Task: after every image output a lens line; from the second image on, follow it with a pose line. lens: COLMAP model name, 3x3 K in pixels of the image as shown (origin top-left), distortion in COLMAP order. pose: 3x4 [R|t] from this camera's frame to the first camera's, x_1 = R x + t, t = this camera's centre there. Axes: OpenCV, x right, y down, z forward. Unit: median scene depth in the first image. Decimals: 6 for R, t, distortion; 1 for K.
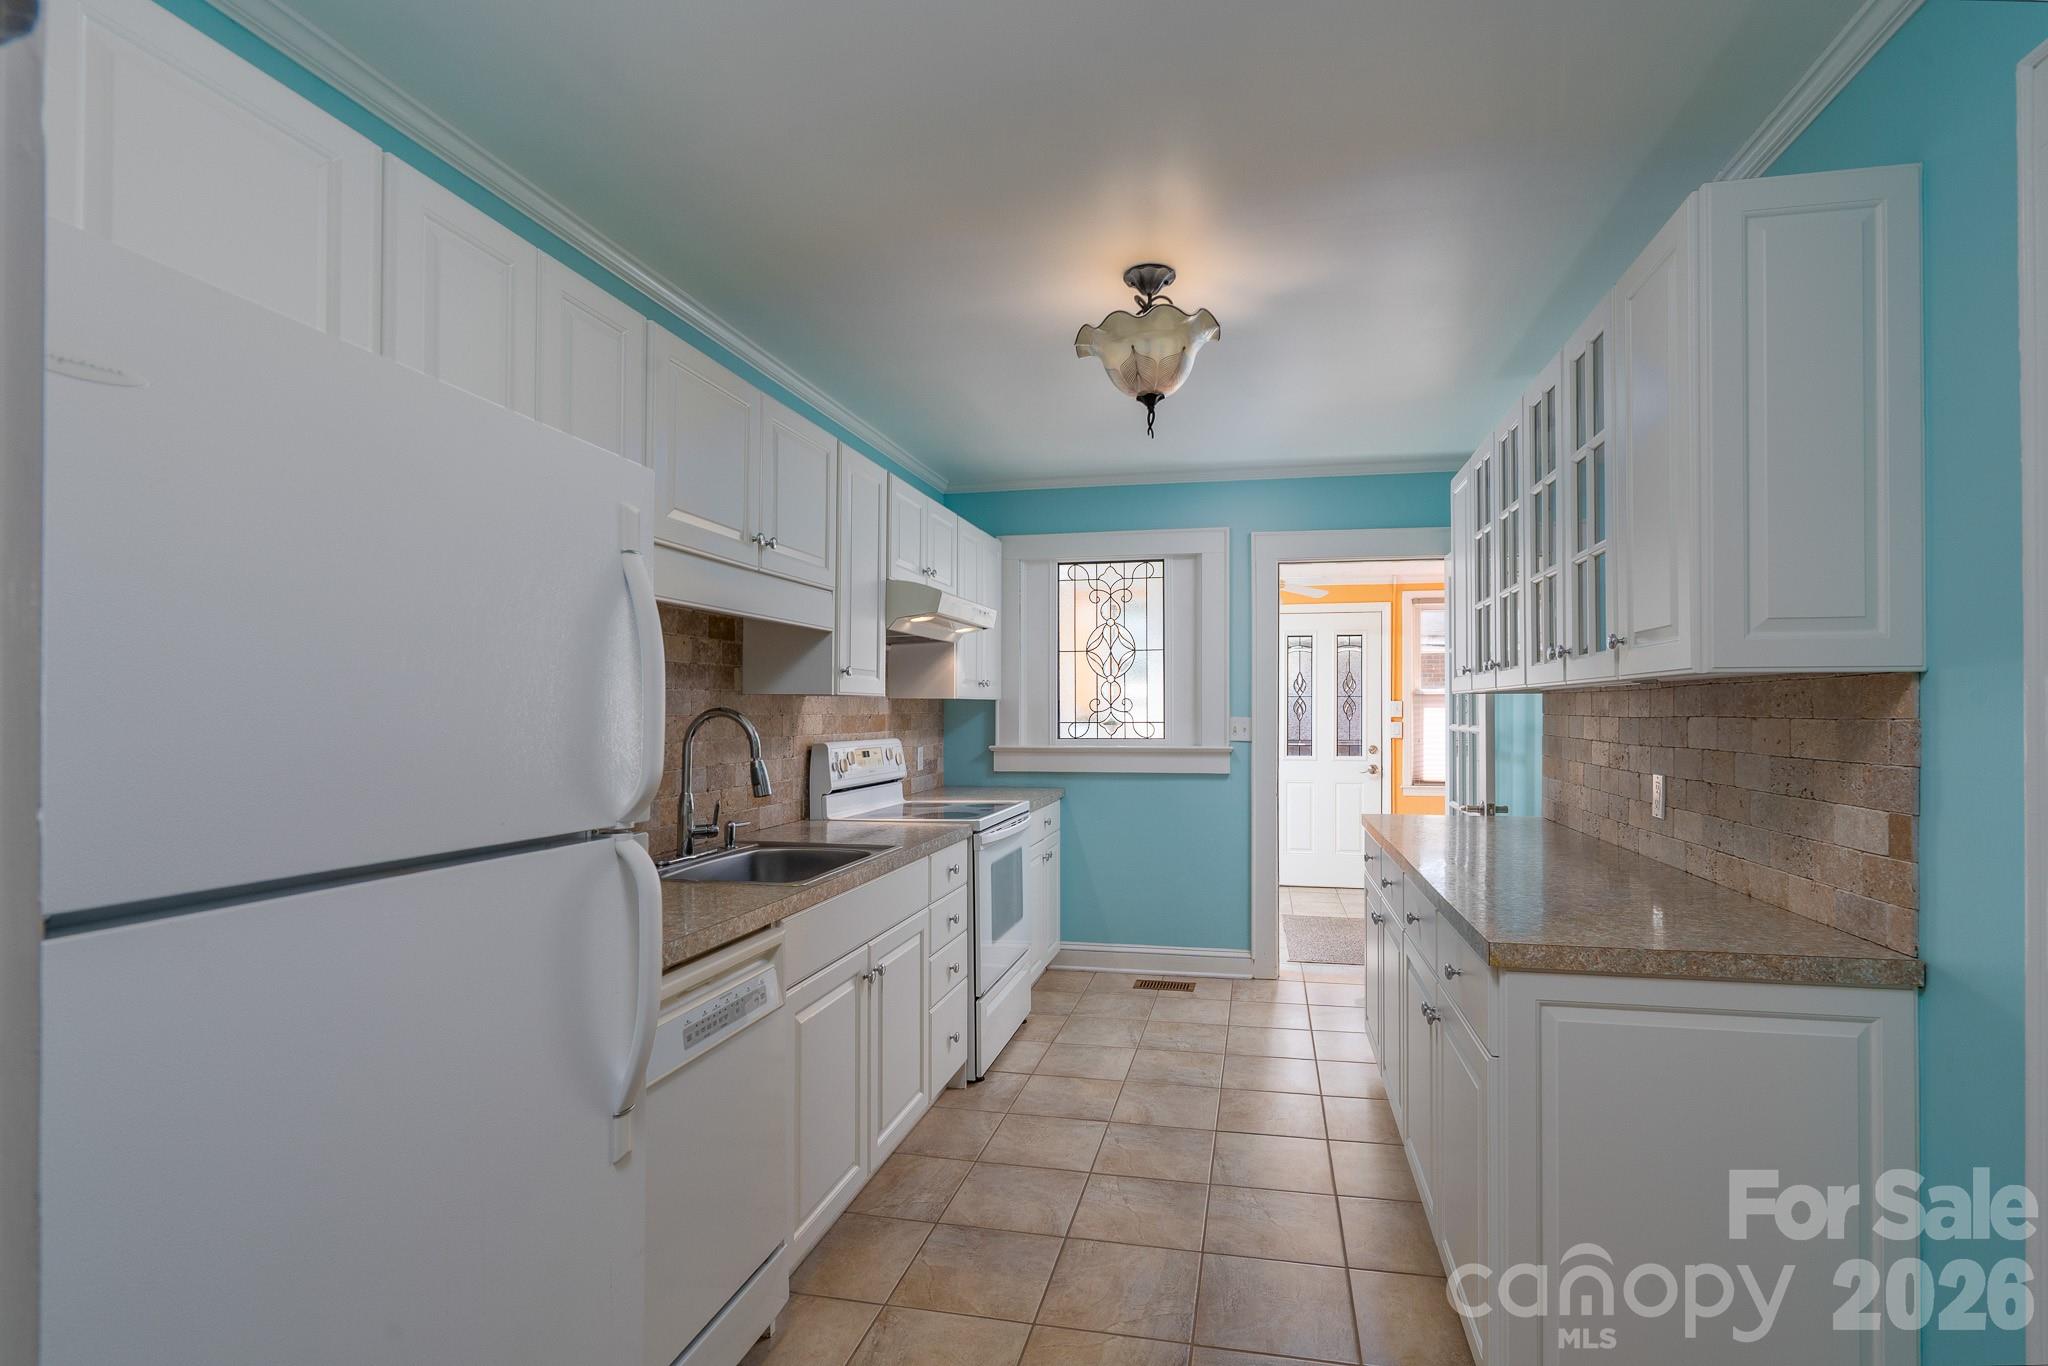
lens RADIAL K [[961.4, 0, 1015.9], [0, 961.4, 718.1], [0, 0, 1]] dist [-0.003643, 0.002665]
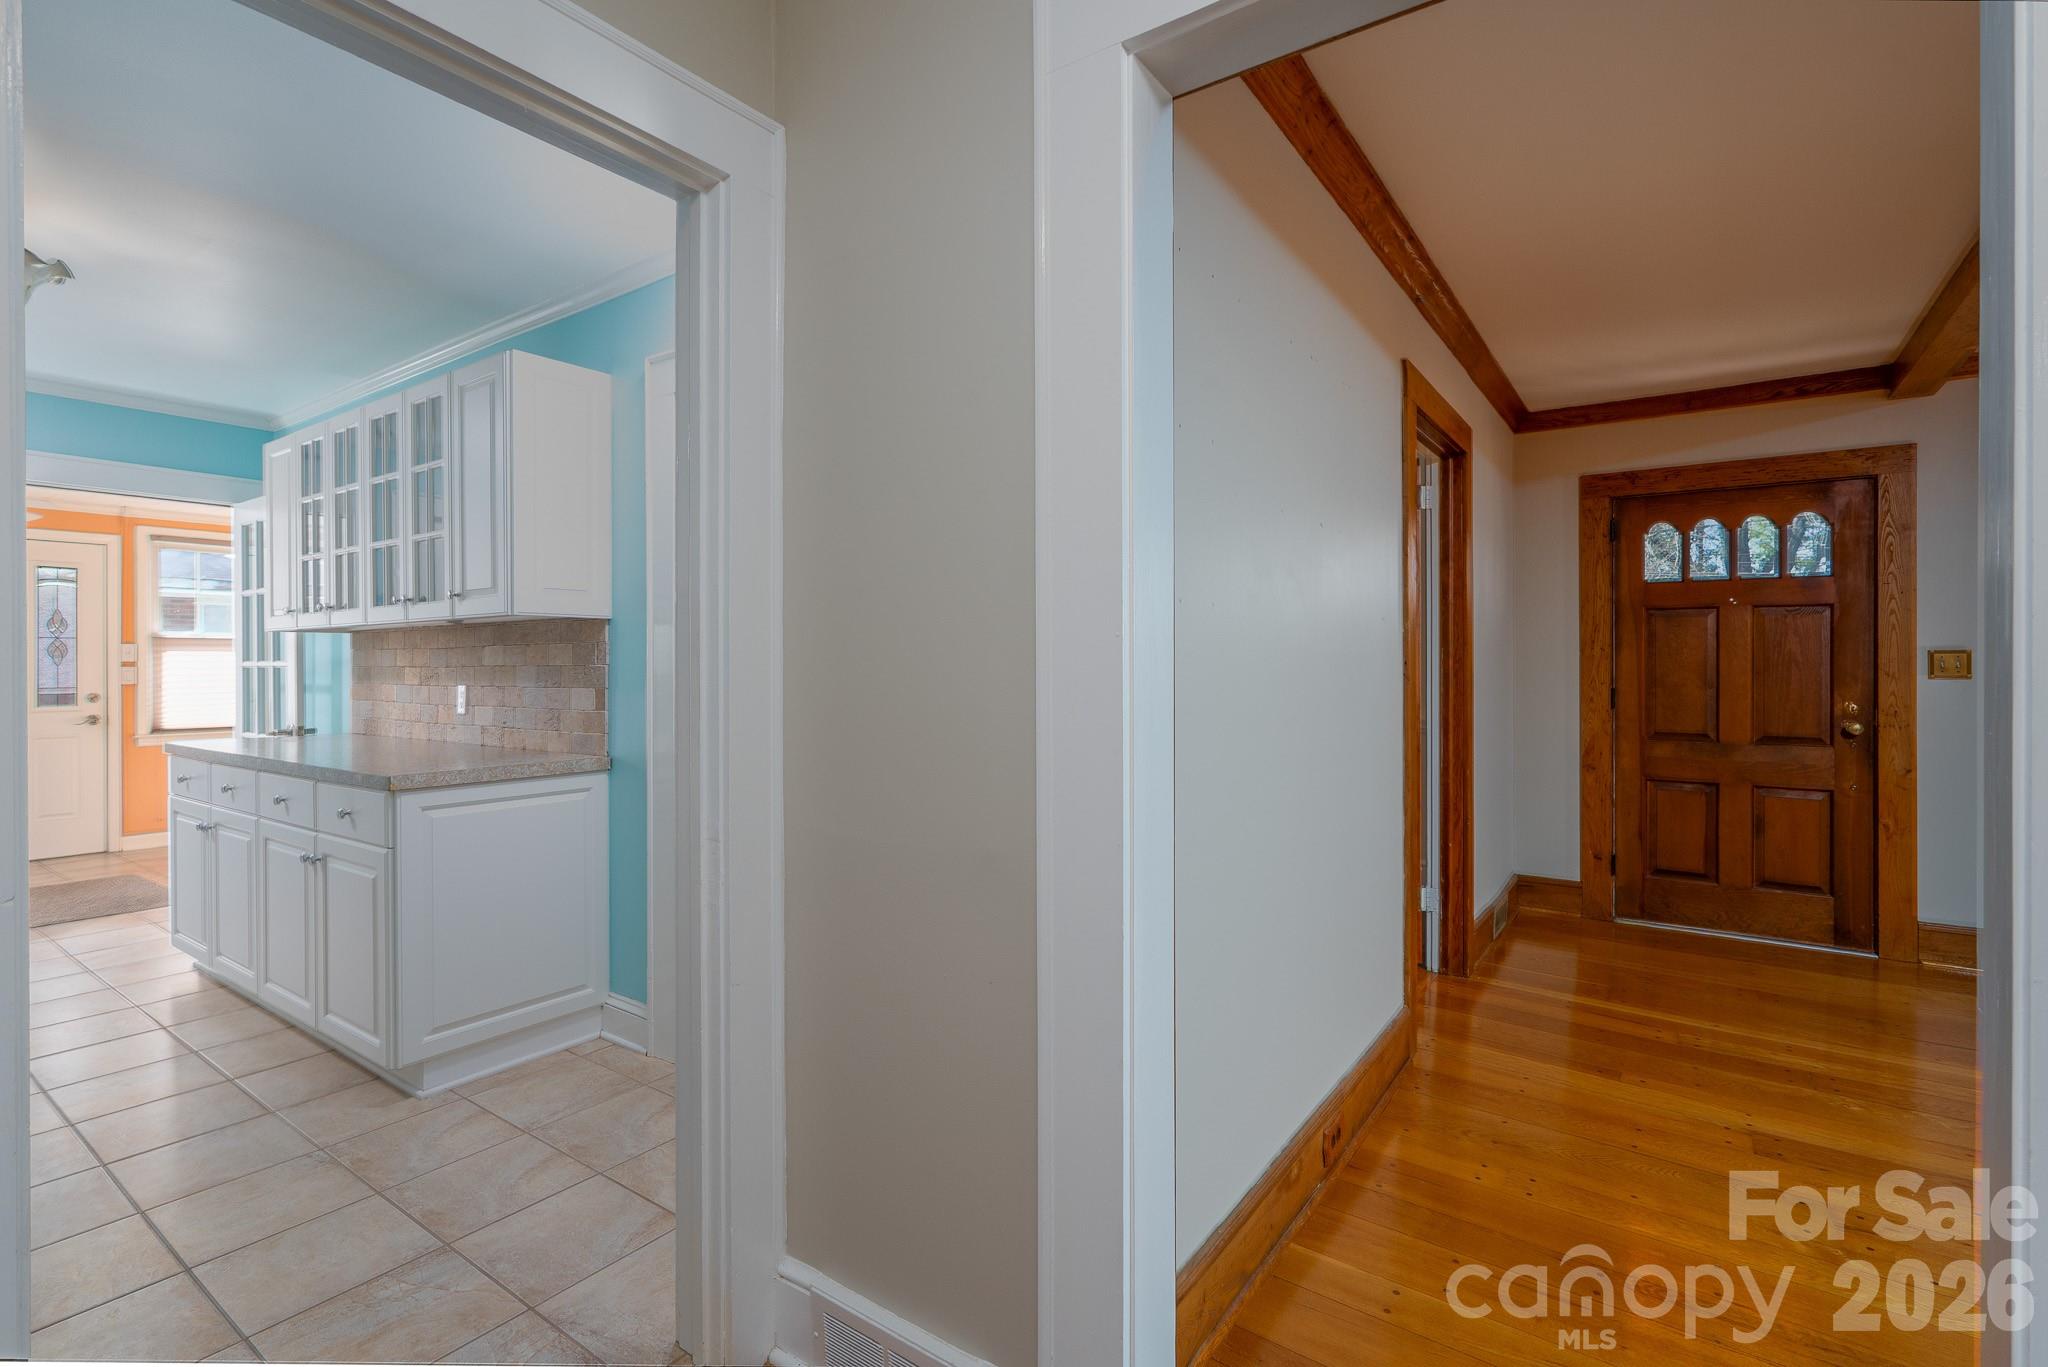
lens RADIAL K [[961.4, 0, 1017.0], [0, 961.4, 663.7], [0, 0, 1]] dist [-0.003643, 0.002665]
pose [[0.366985, 0.000704, 0.930227, -0.324430], [0.010529, 0.999933, -0.004911, 0.032861], [-0.930167, 0.011597, 0.366953, -0.284785]]
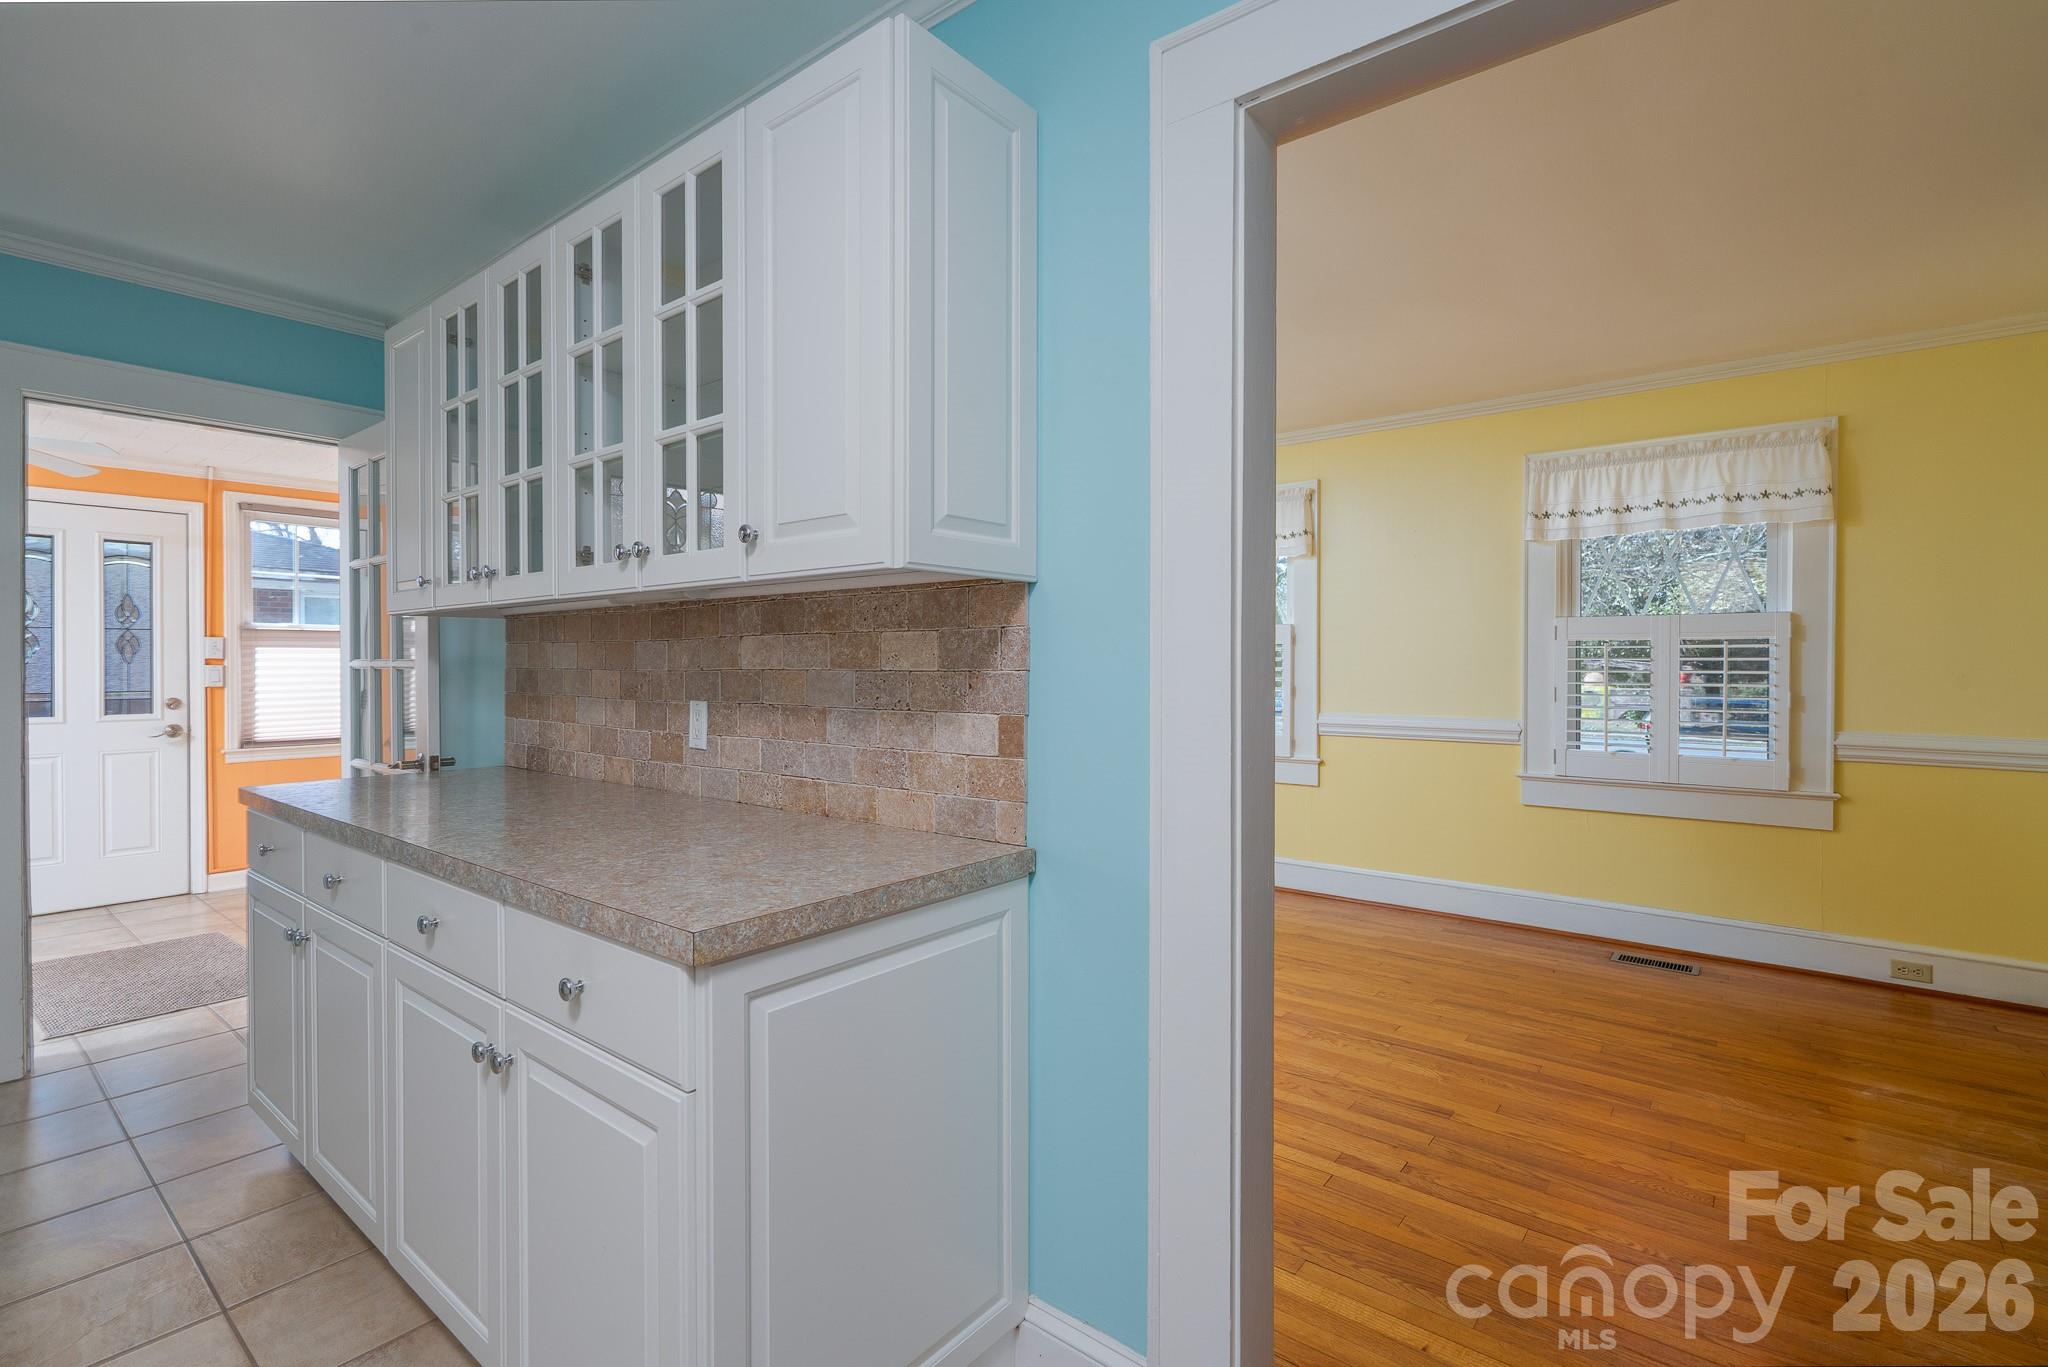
lens RADIAL K [[961.4, 0, 1010.3], [0, 961.4, 666.0], [0, 0, 1]] dist [-0.003643, 0.002665]
pose [[0.430188, -0.003524, 0.902732, -0.023449], [0.008596, 0.999963, -0.000193, 0.022291], [-0.902698, 0.007843, 0.430203, 0.267897]]
